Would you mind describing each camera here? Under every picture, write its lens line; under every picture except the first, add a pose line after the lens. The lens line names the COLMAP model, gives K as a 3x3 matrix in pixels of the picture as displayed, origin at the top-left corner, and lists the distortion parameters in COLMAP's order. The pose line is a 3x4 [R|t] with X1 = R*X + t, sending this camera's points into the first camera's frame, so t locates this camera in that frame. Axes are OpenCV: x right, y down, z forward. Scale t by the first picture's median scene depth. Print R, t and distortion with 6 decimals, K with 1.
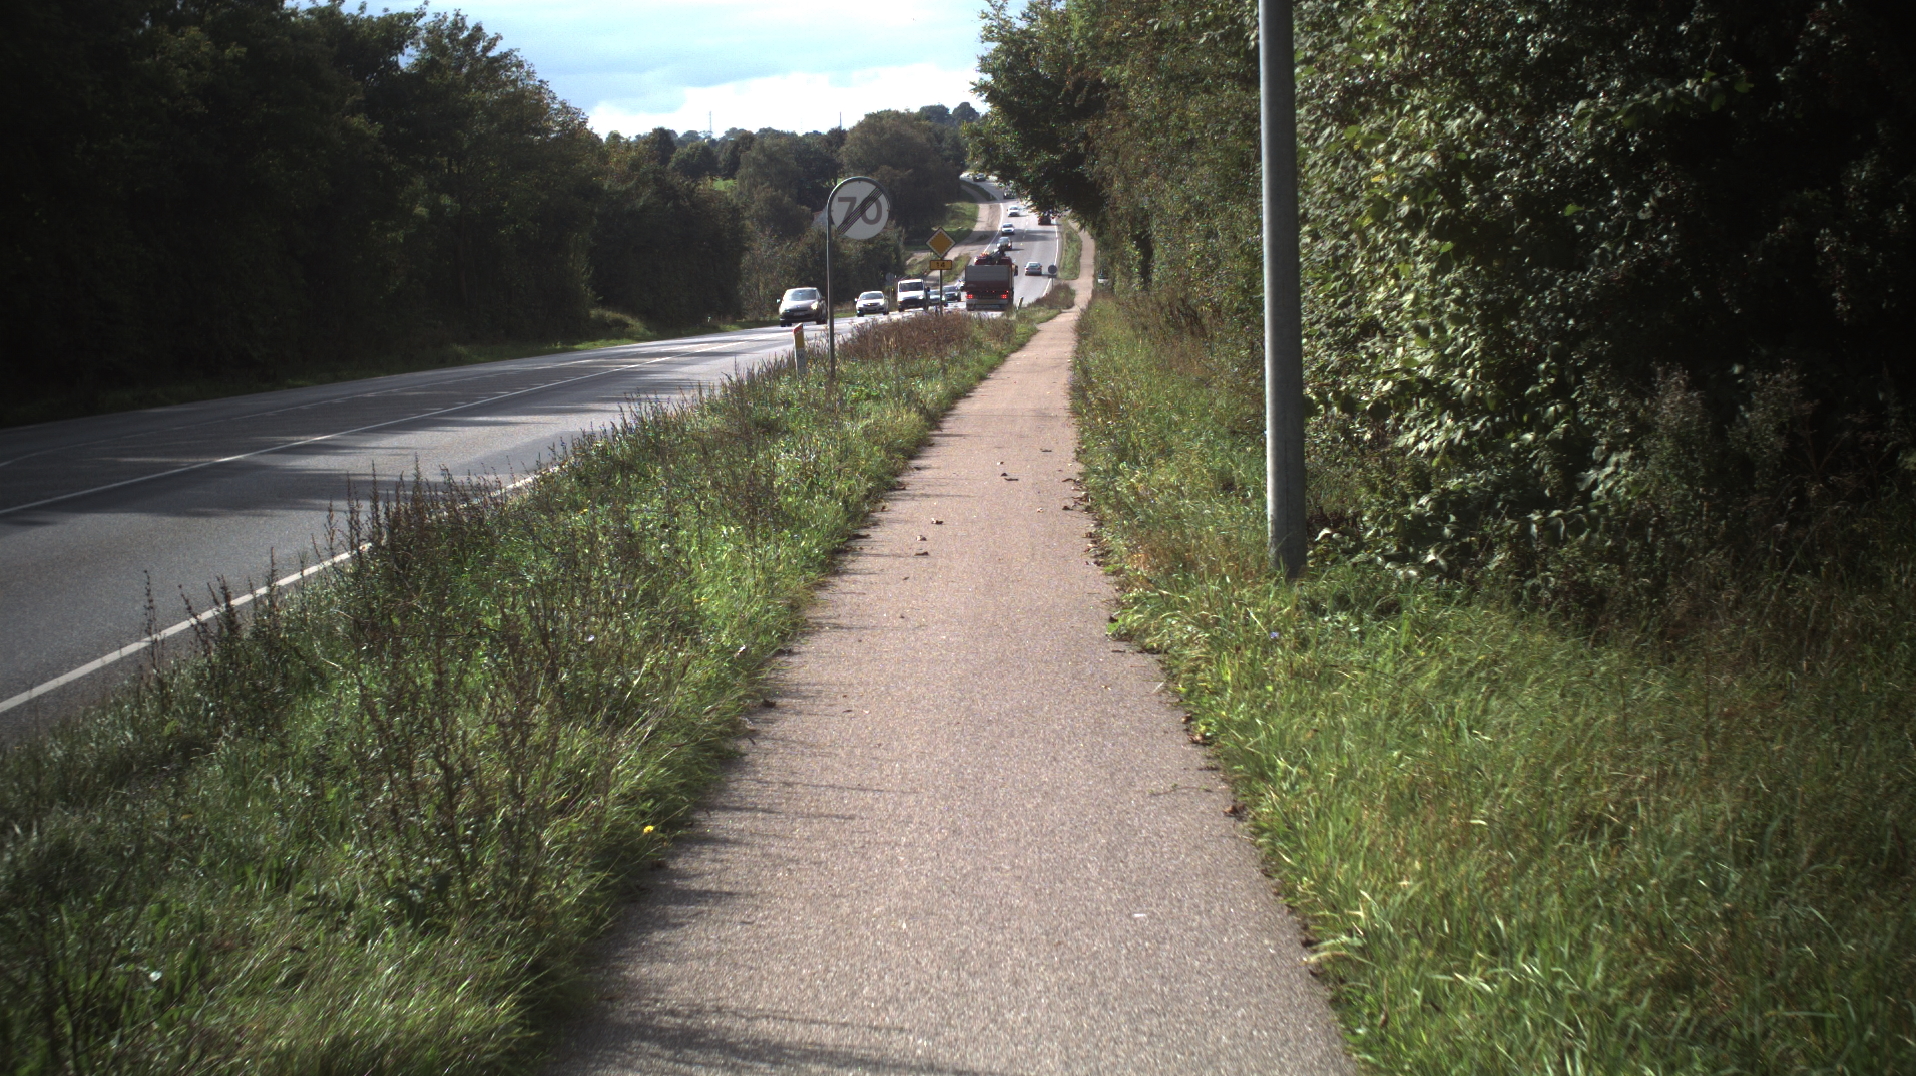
lens RADIAL K [[3587.3, 0, 958.0], [0, 3587.3, 538.0], [0, 0, 1]] dist [-0.256665, 0.103915]
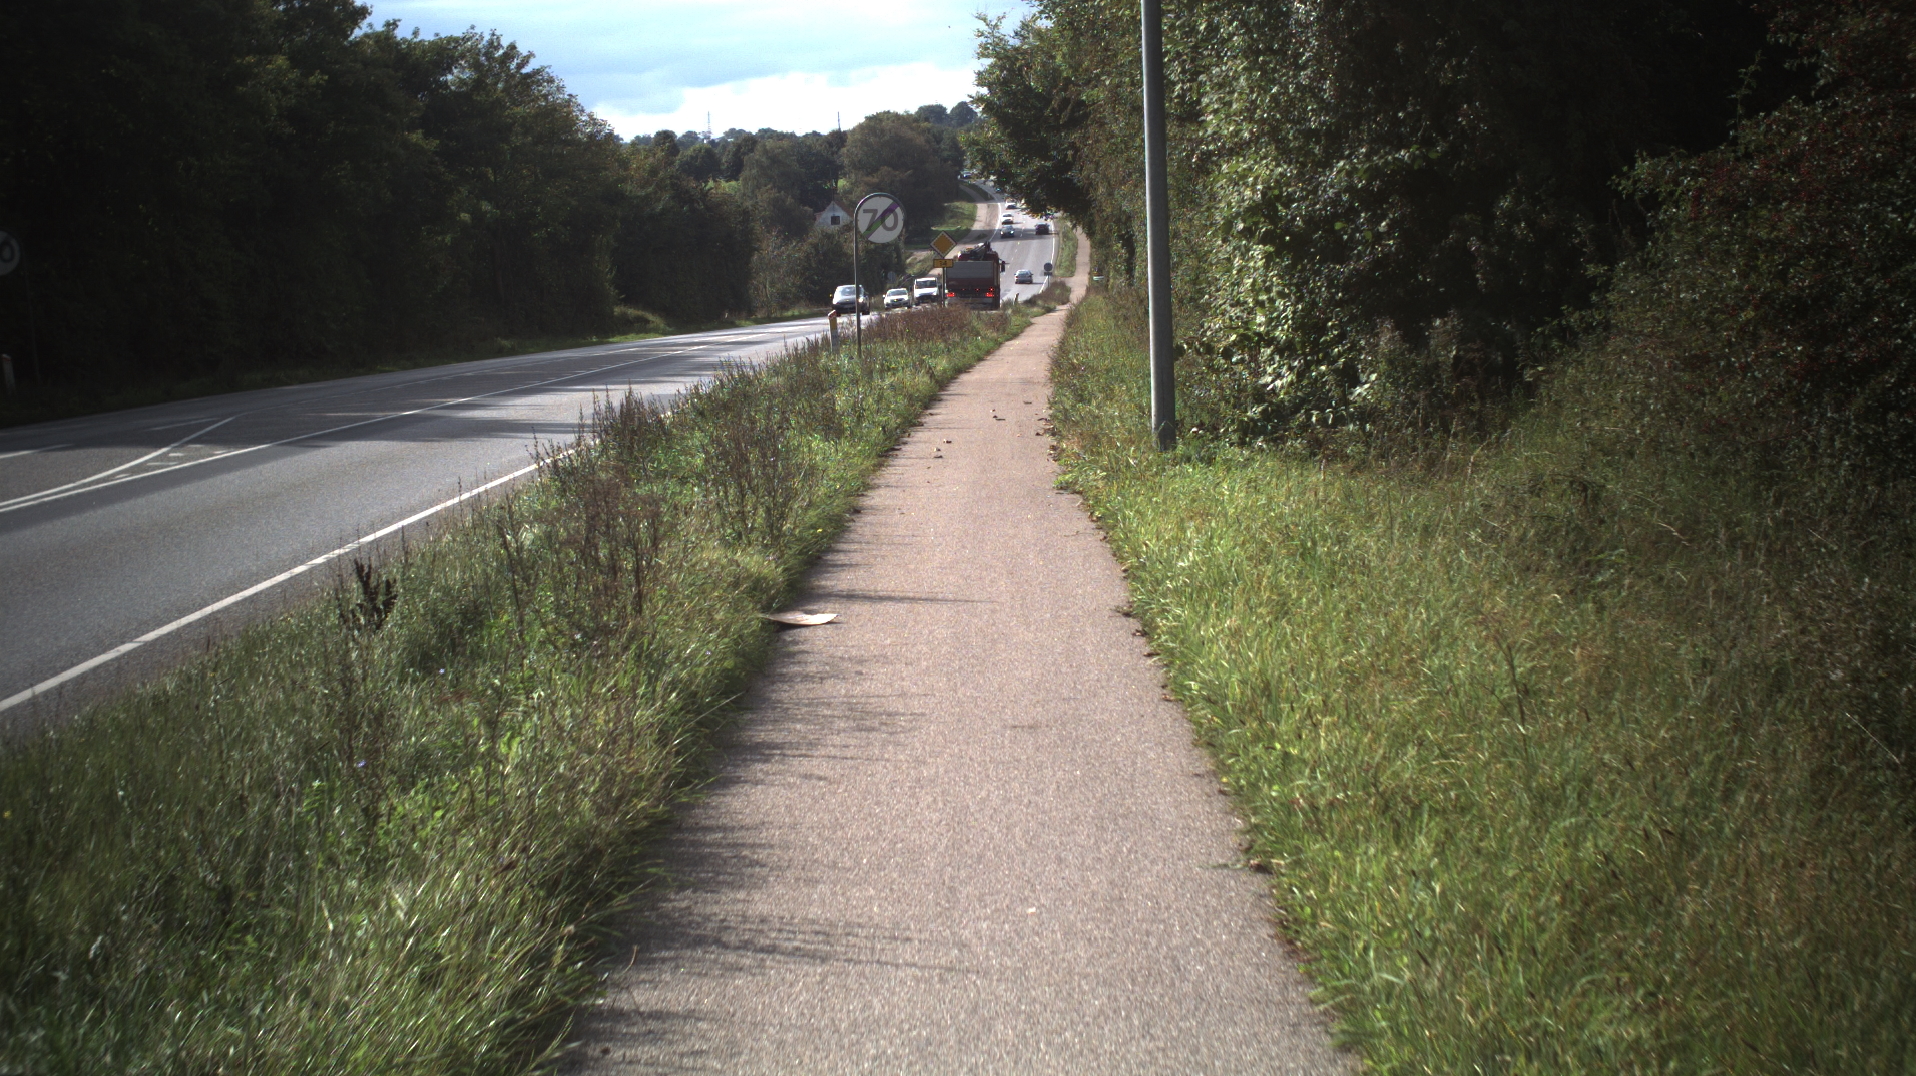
lens RADIAL K [[3587.3, 0, 958.0], [0, 3587.3, 538.0], [0, 0, 1]] dist [-0.256665, 0.103915]
pose [[0.999981, -0.006092, -0.000107, -0.000312], [0.006092, 0.999981, 0.000432, 0.006499], [0.000104, -0.000433, 1.000000, -0.084743]]
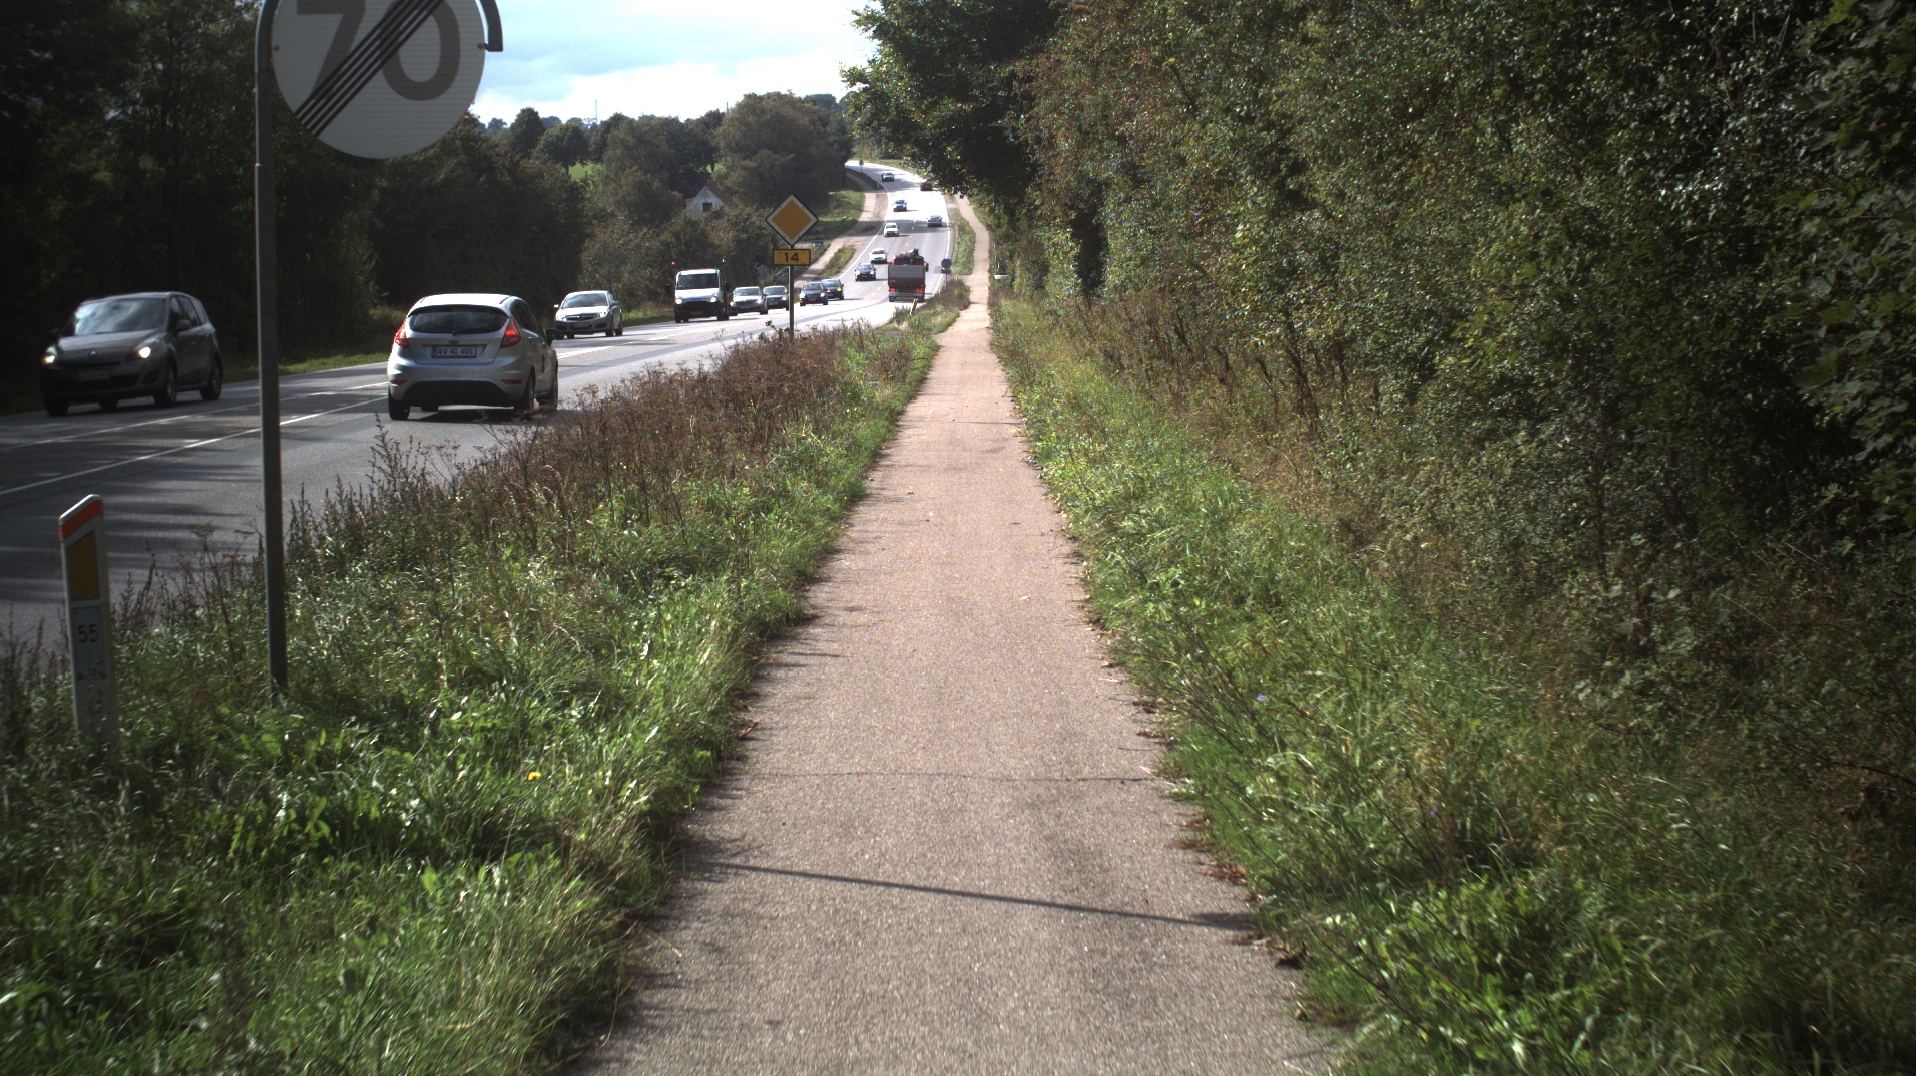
lens RADIAL K [[3587.3, 0, 958.0], [0, 3587.3, 538.0], [0, 0, 1]] dist [-0.256665, 0.103915]
pose [[0.999410, 0.010786, 0.032602, 0.002357], [-0.010848, 0.999940, 0.001719, -0.019337], [-0.032582, -0.002071, 0.999467, 0.253315]]
